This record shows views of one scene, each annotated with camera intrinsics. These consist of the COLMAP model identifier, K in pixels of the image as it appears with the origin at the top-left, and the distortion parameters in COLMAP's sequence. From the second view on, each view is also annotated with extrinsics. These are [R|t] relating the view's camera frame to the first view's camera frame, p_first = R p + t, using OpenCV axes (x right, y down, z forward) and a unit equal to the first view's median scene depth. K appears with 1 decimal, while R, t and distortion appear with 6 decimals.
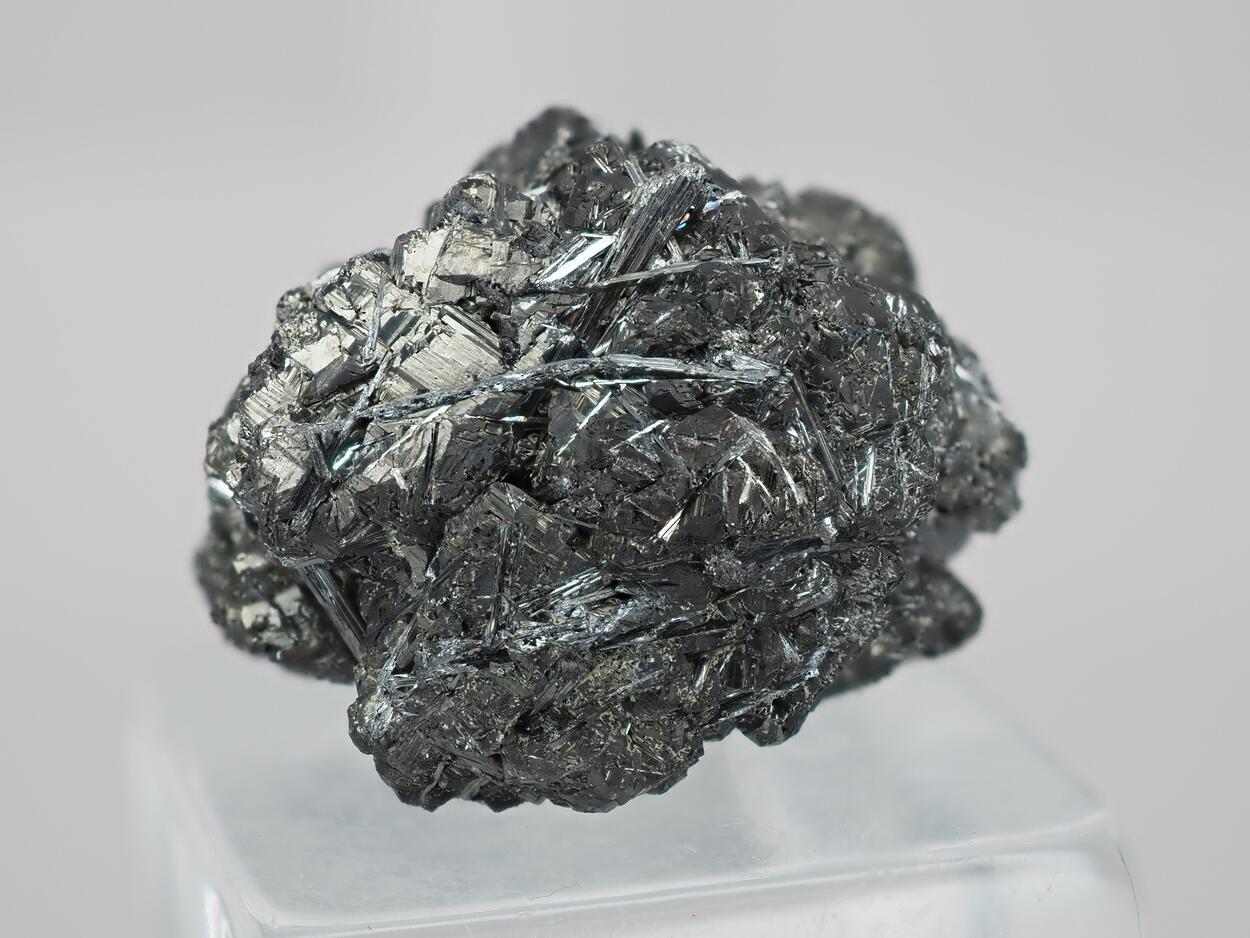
lens RADIAL K [[2863.4, 0, 610.7], [0, 2863.4, 519.8], [0, 0, 1]] dist [0.300798, 0.000000]
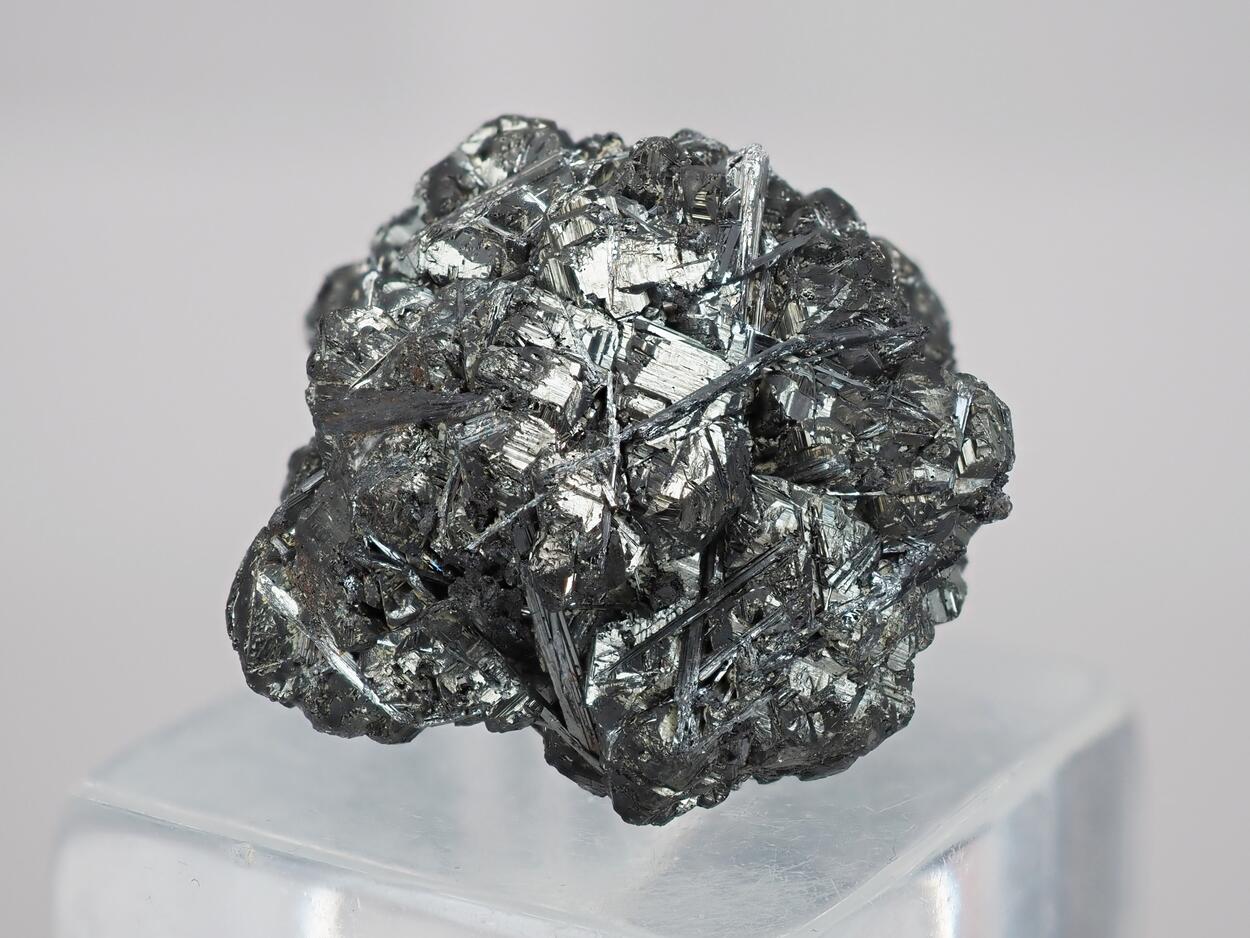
lens RADIAL K [[2863.4, 0, 627.8], [0, 2863.4, 471.9], [0, 0, 1]] dist [0.300798, 0.000000]
pose [[0.739996, -0.196268, 0.643339, -0.707748], [0.200756, 0.977331, 0.067244, -0.089451], [-0.641952, 0.079394, 0.762623, 0.251978]]
